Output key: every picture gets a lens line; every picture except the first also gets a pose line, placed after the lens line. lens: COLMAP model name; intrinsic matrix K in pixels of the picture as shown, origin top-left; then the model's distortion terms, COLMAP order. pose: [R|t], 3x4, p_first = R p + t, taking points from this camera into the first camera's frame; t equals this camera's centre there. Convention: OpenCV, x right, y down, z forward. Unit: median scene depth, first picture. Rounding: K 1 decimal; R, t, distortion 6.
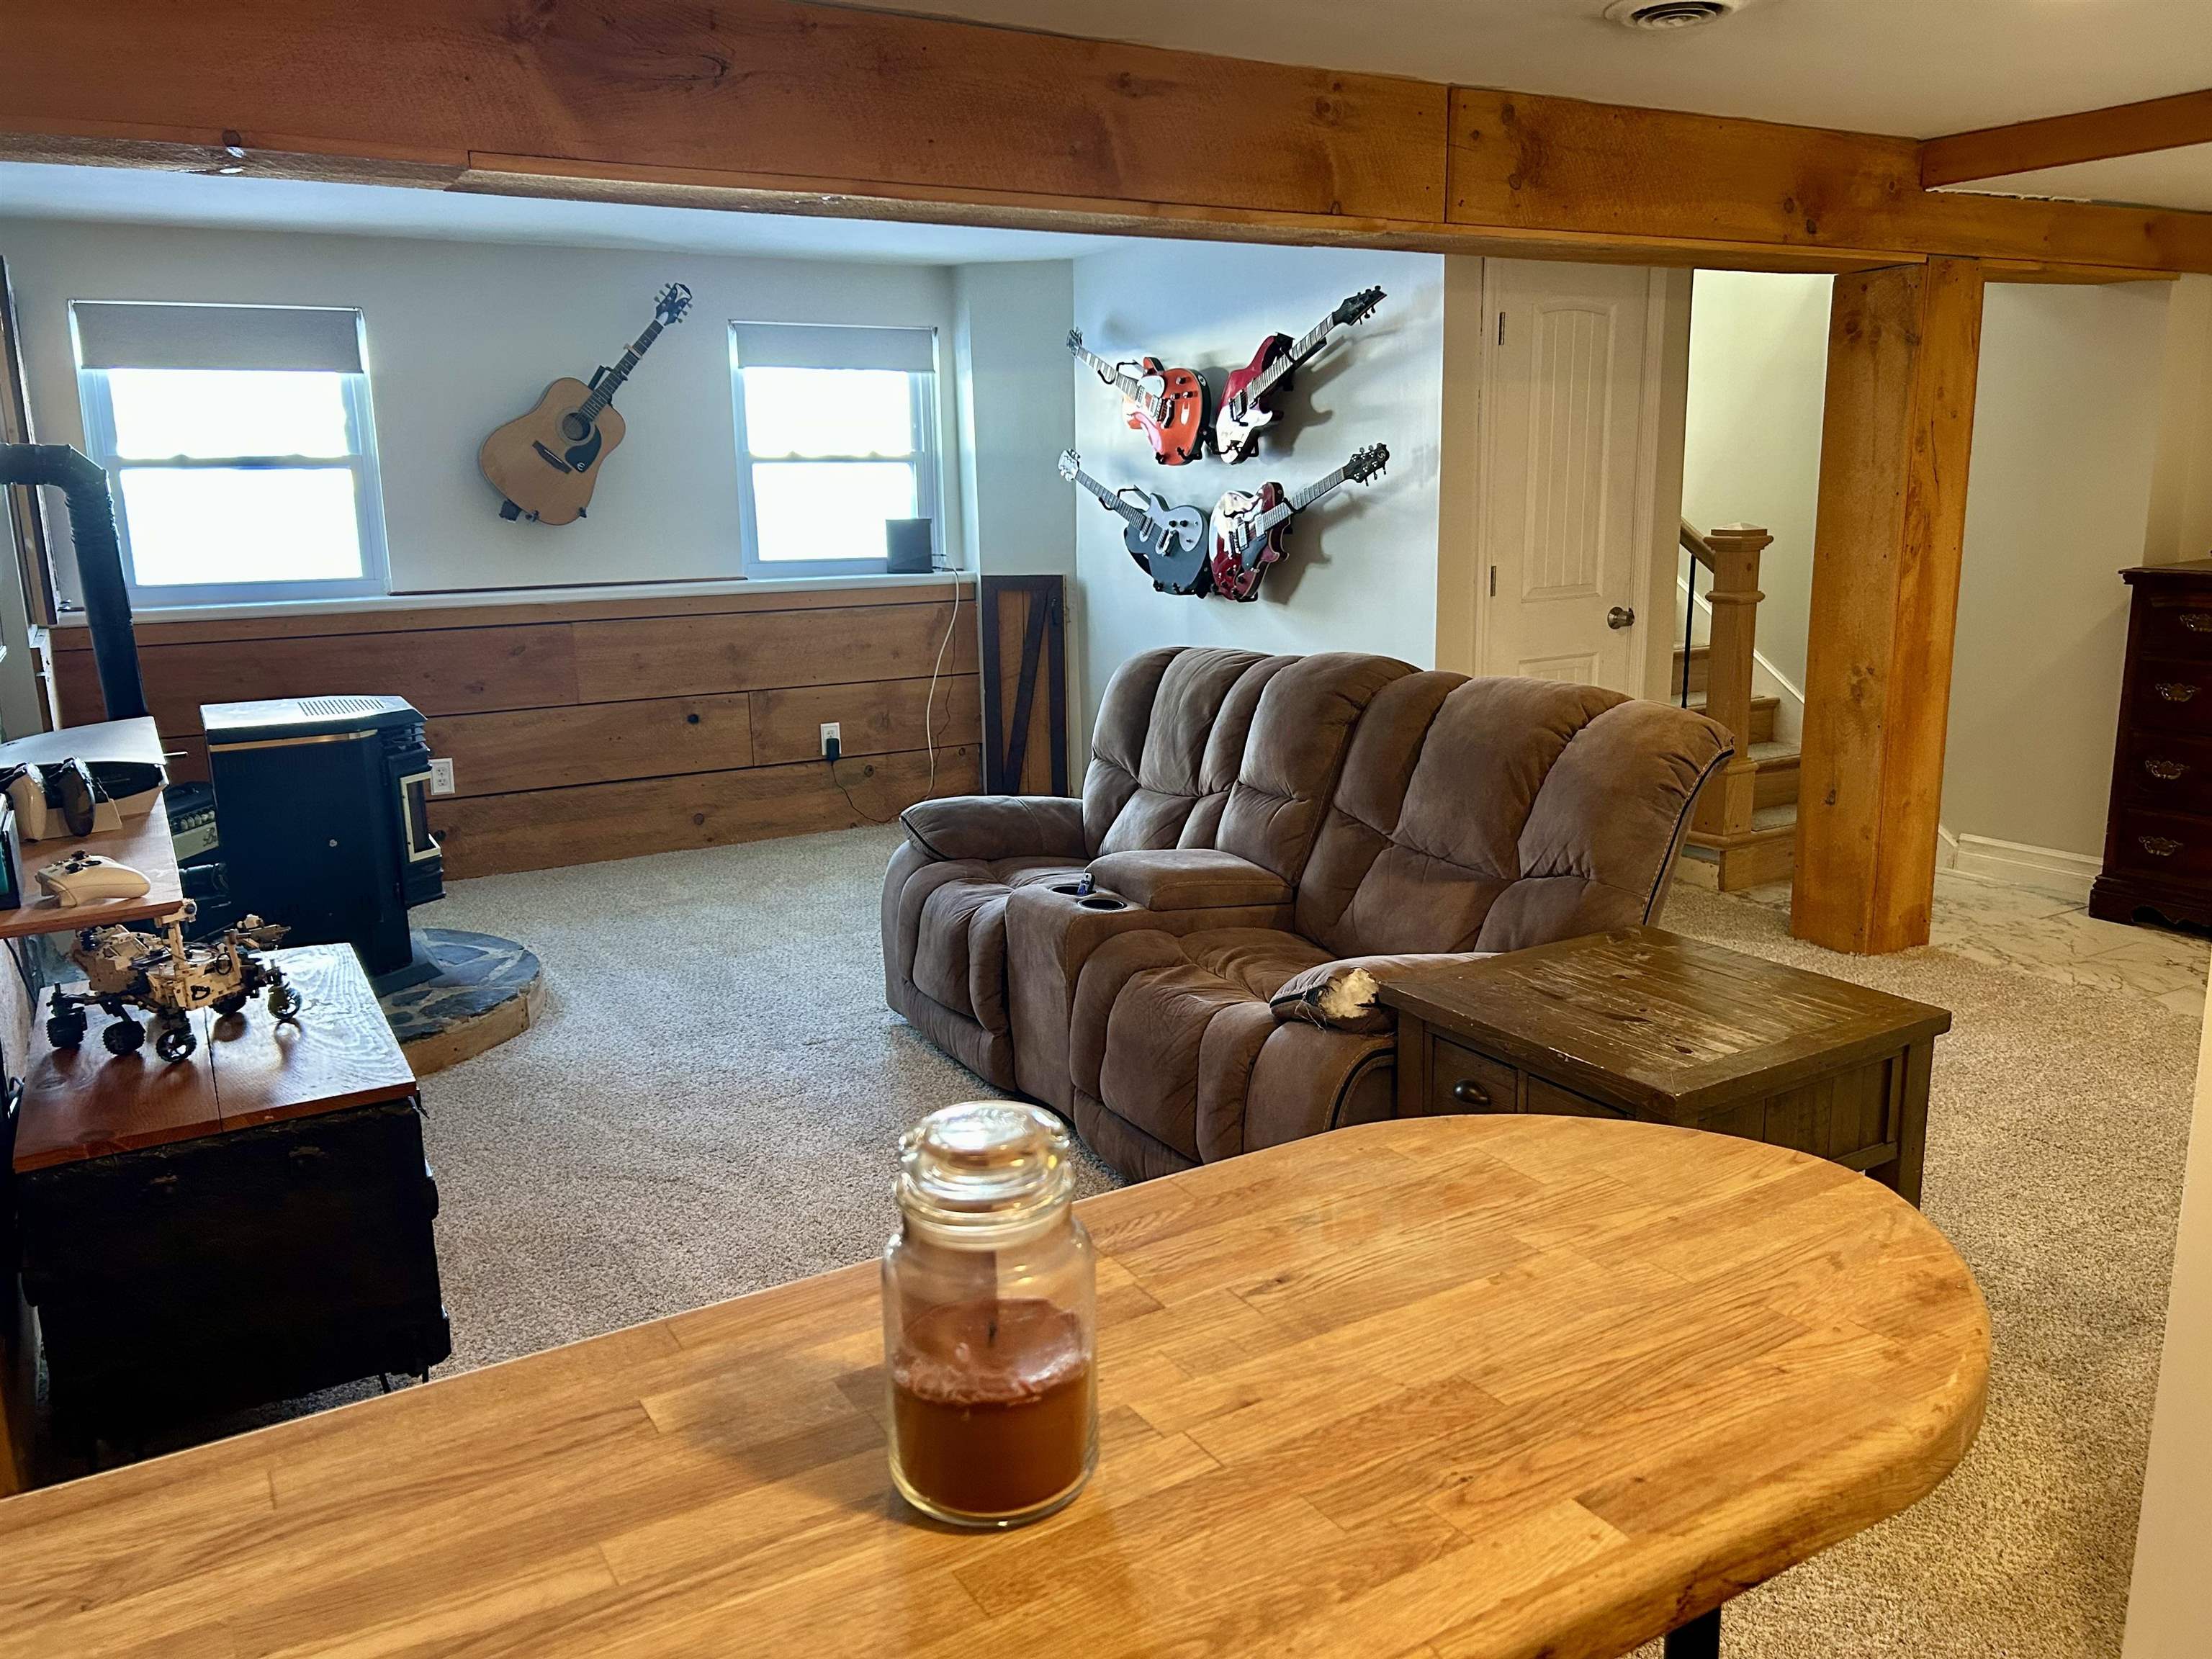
lens RADIAL K [[1659.5, 0, 1106.9], [0, 1659.5, 828.6], [0, 0, 1]] dist [0.056184, -0.061293]
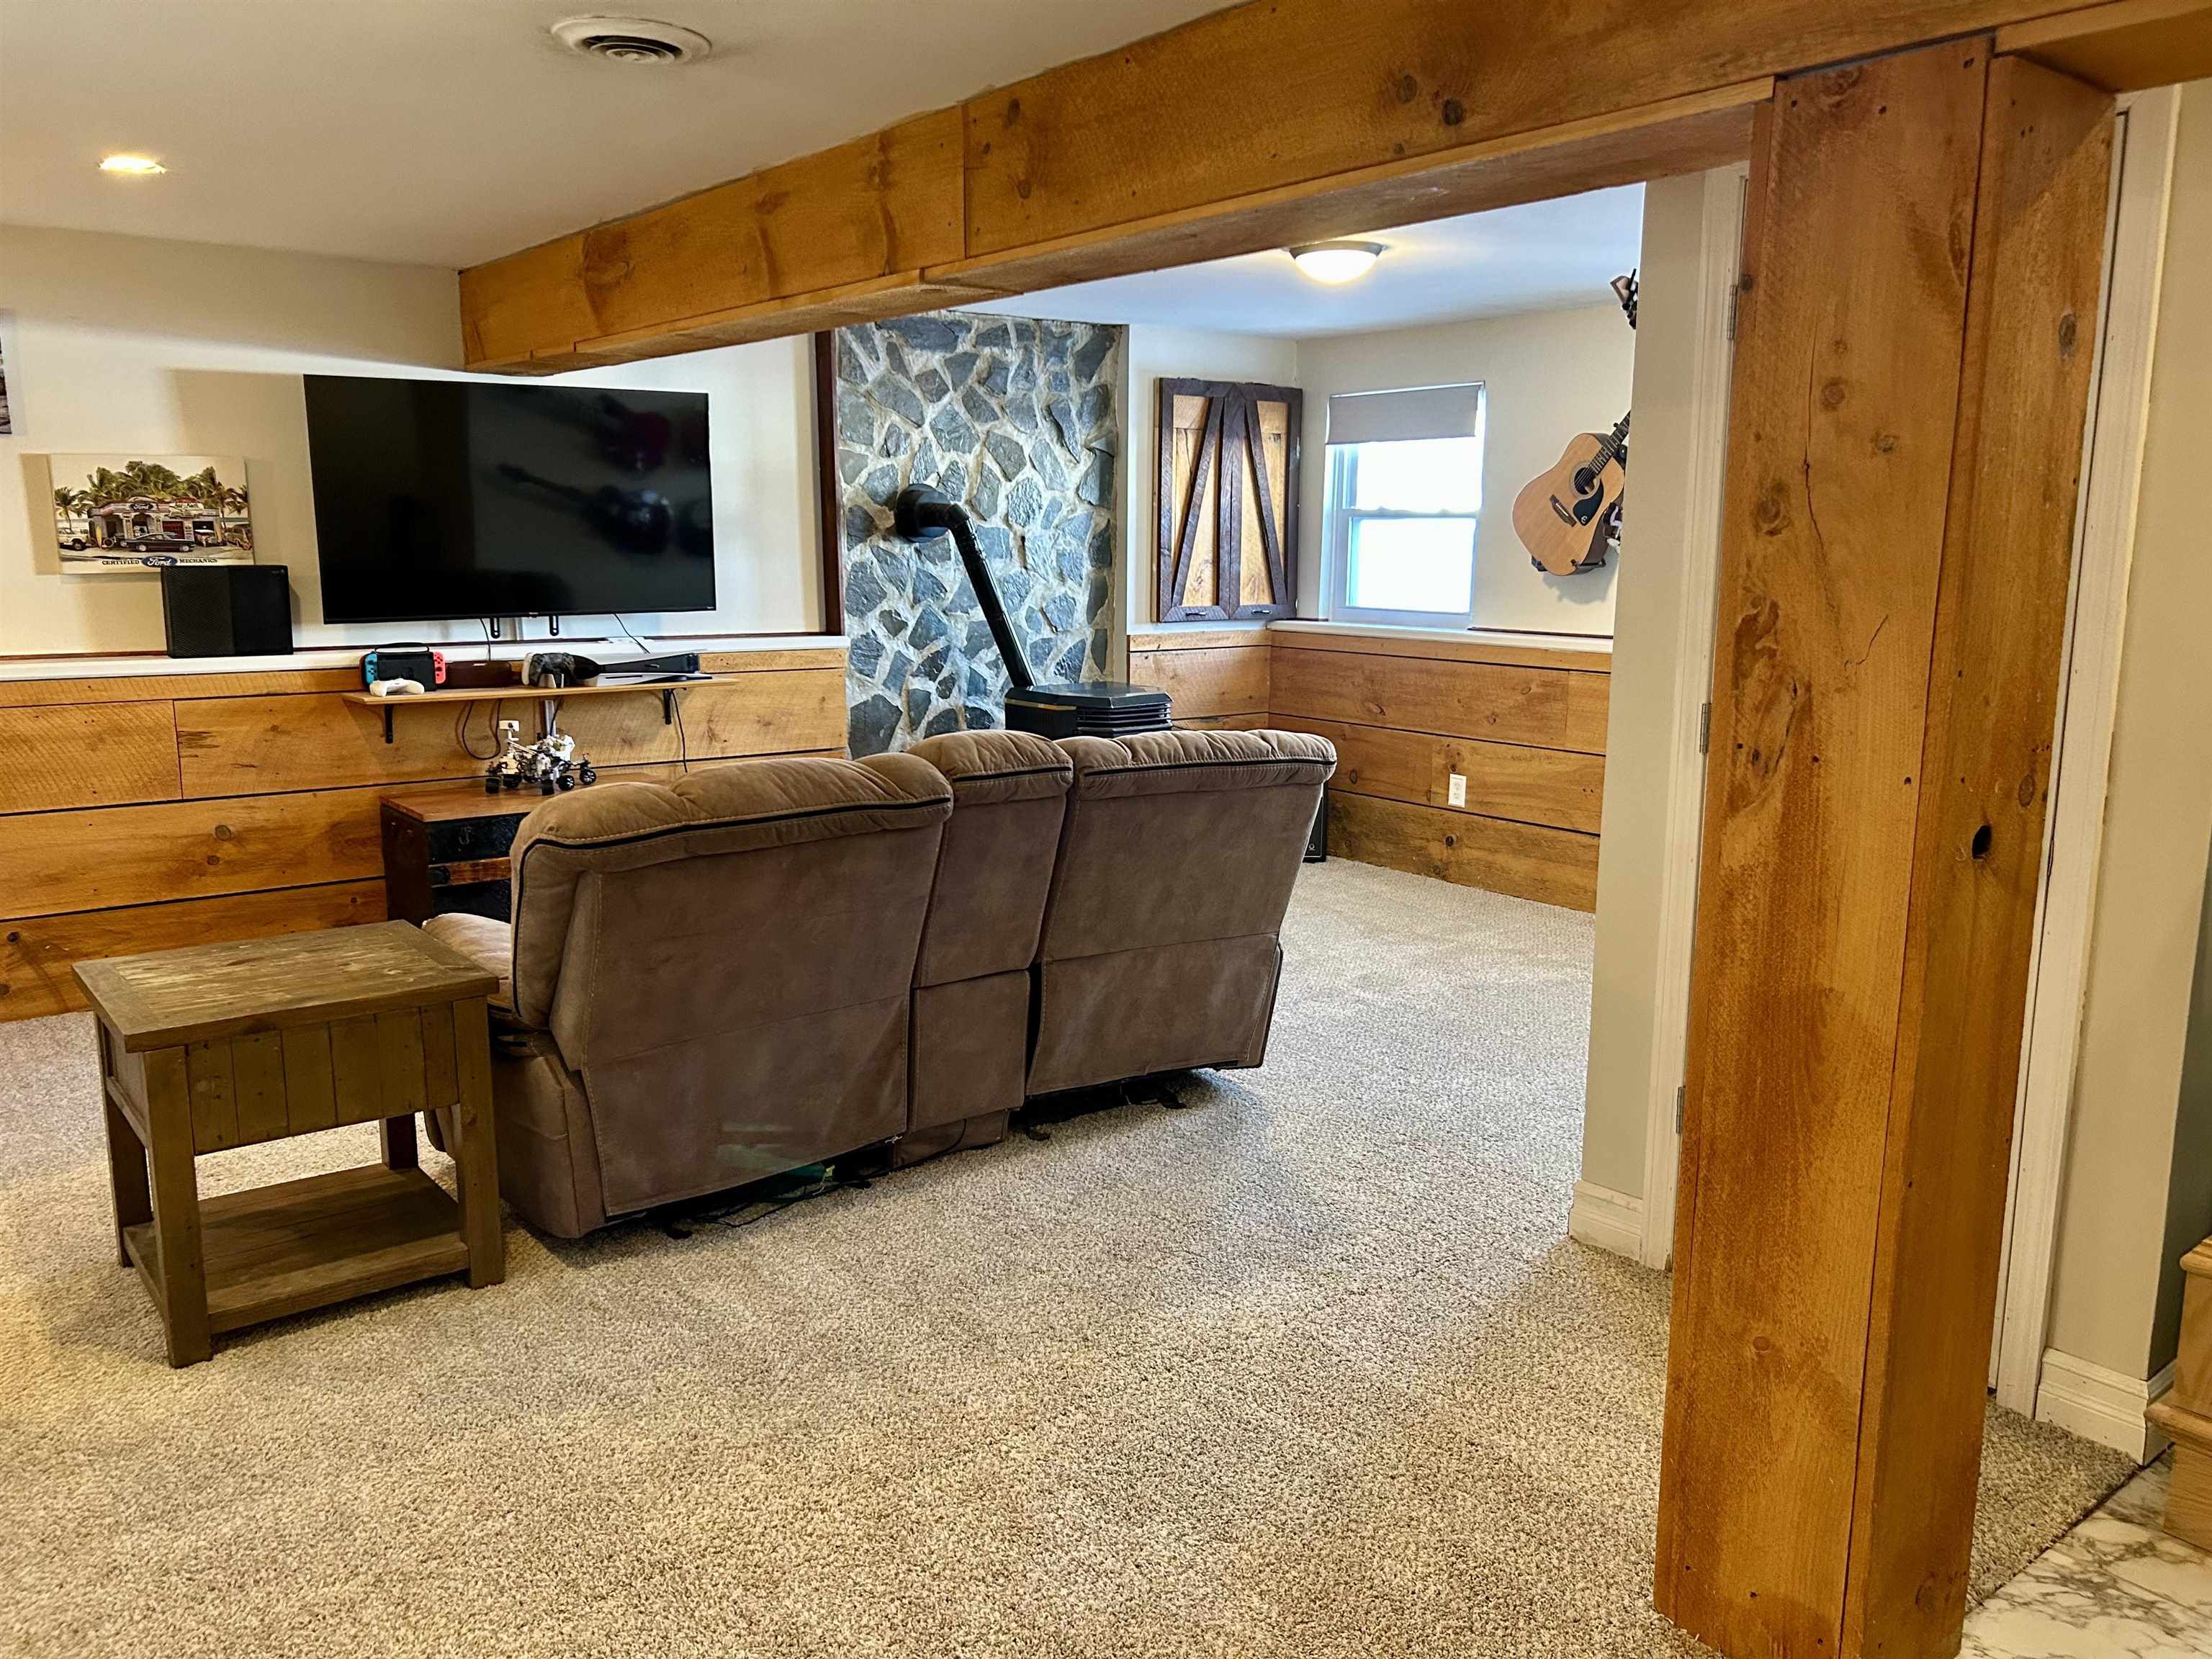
lens RADIAL K [[1659.5, 0, 1103.4], [0, 1659.5, 830.1], [0, 0, 1]] dist [0.056184, -0.061293]
pose [[0.127045, 0.196937, -0.972150, 0.815190], [-0.221238, 0.961027, 0.165772, -0.168260], [0.966909, 0.194016, 0.165664, 0.708201]]
